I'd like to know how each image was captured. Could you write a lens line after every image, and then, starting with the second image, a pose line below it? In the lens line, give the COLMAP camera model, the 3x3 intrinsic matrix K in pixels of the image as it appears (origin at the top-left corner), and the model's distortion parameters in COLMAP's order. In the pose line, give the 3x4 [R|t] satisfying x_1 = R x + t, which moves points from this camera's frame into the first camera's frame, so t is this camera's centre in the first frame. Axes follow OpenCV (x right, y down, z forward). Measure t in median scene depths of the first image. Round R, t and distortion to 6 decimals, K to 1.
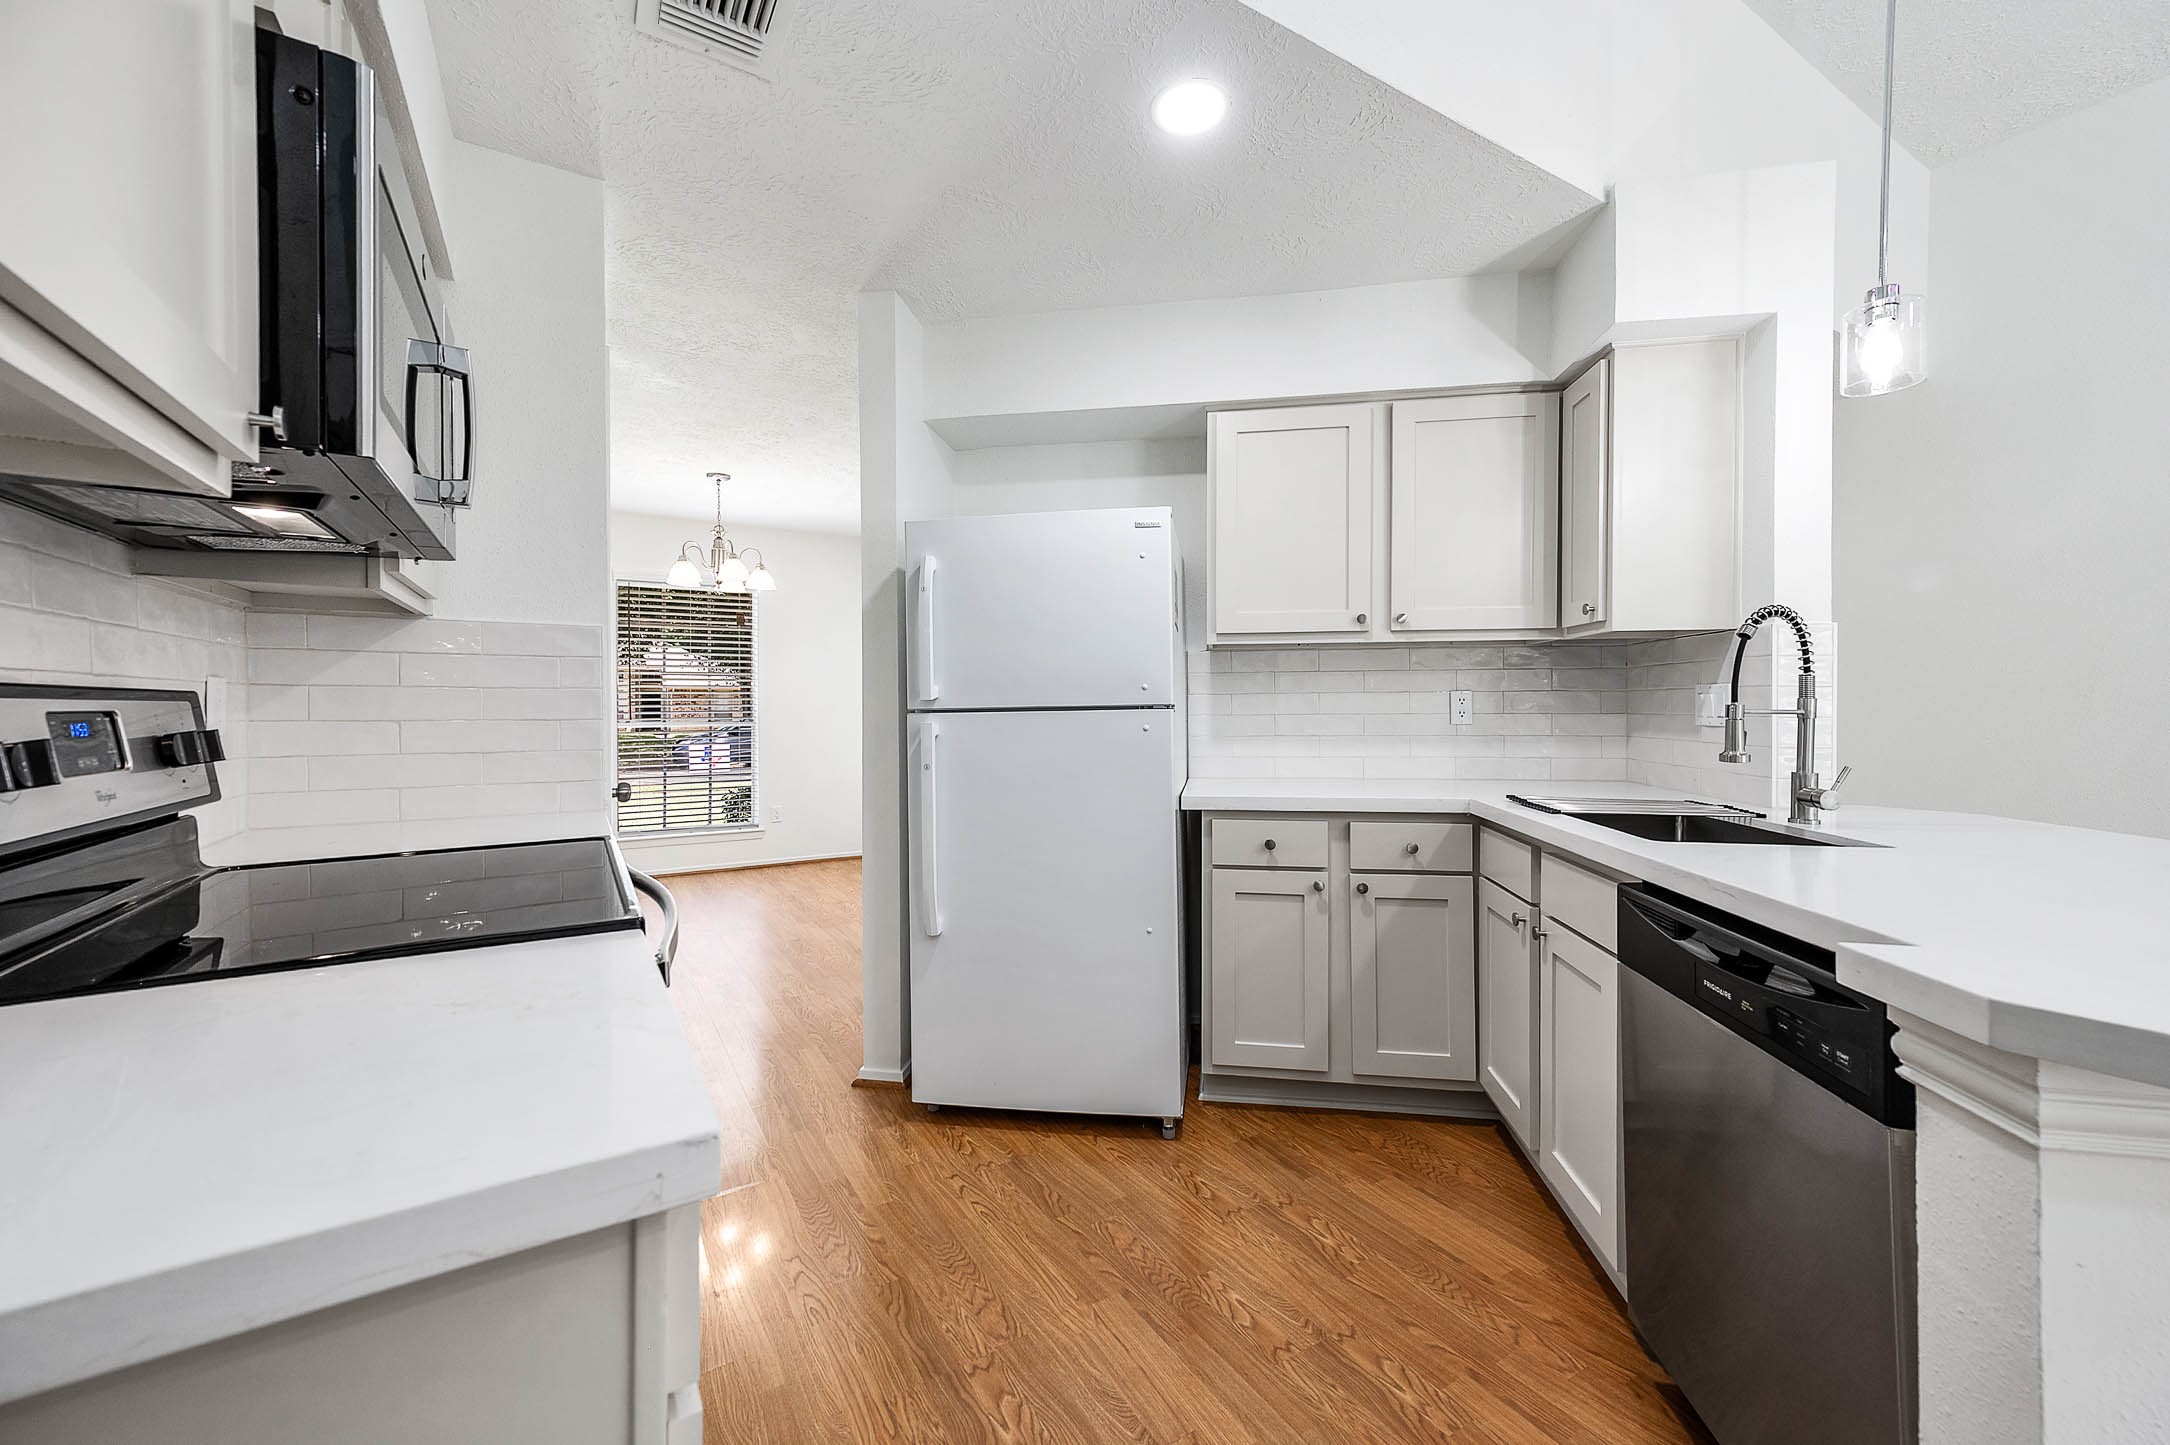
lens RADIAL K [[852.4, 0, 1089.9], [0, 852.4, 714.6], [0, 0, 1]] dist [0.010872, 0.000117]
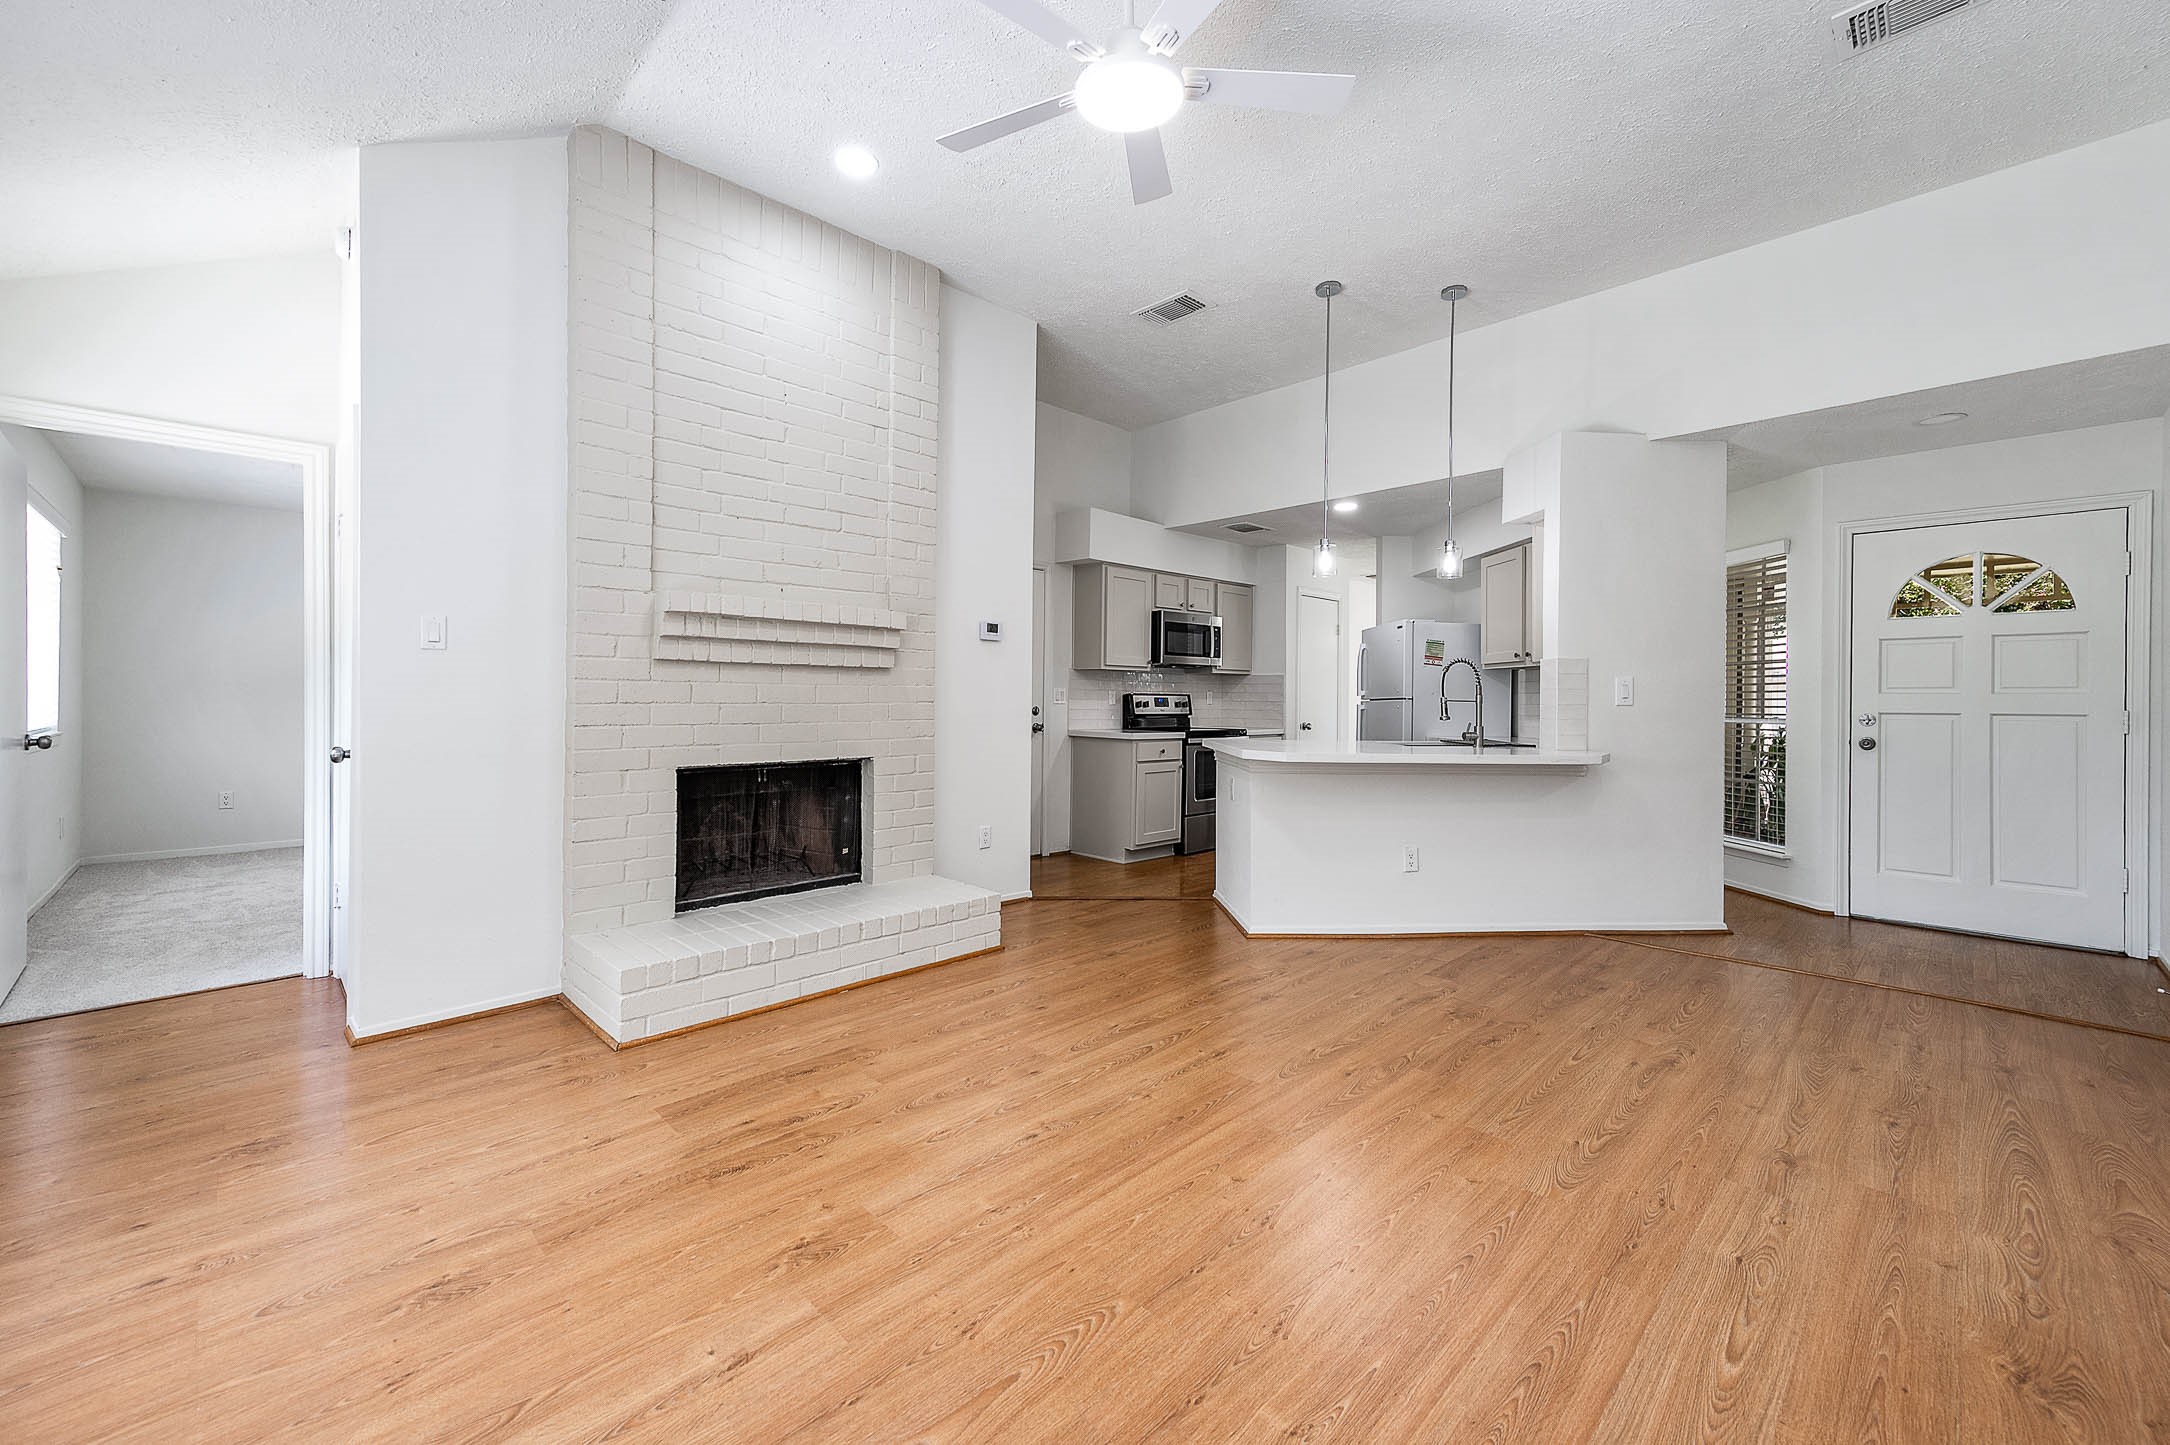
lens RADIAL K [[852.4, 0, 1094.6], [0, 852.4, 701.7], [0, 0, 1]] dist [0.010872, 0.000117]
pose [[0.233722, 0.006597, -0.972281, 2.263439], [-0.017991, 0.999835, 0.002459, 0.008976], [0.972137, 0.016918, 0.233802, -0.463106]]
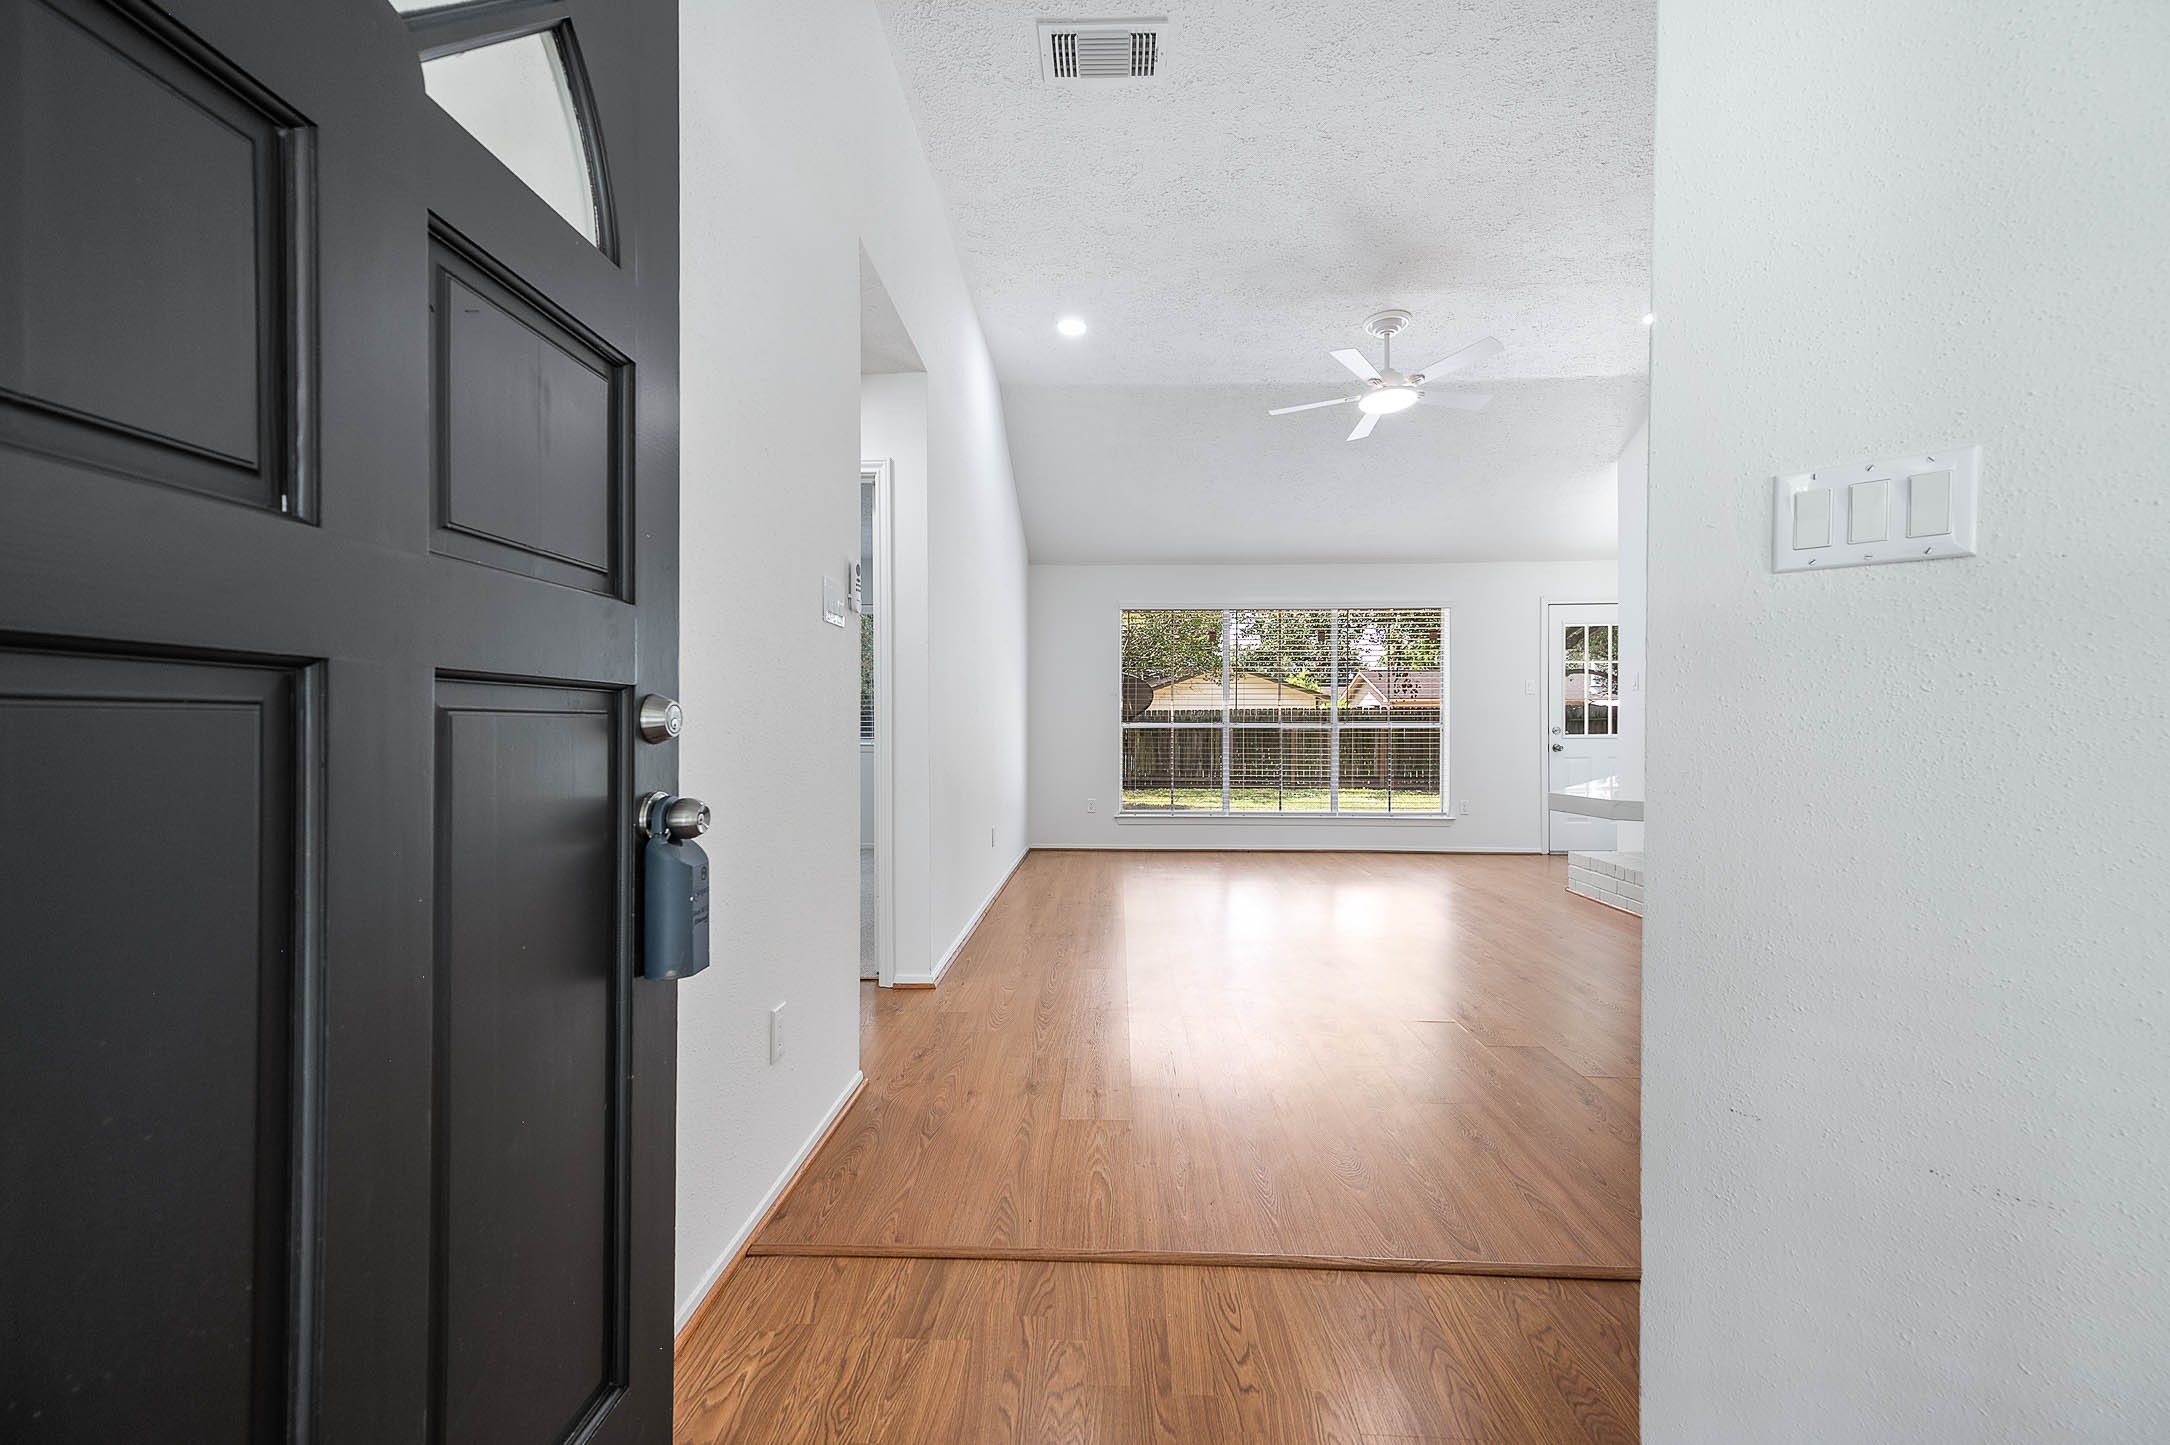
lens RADIAL K [[852.4, 0, 1081.4], [0, 852.4, 740.2], [0, 0, 1]] dist [0.010872, 0.000117]
pose [[-0.834095, -0.010504, 0.551520, 0.807653], [0.005829, 0.999595, 0.027852, 0.021156], [-0.551590, 0.026446, -0.833696, 1.824346]]
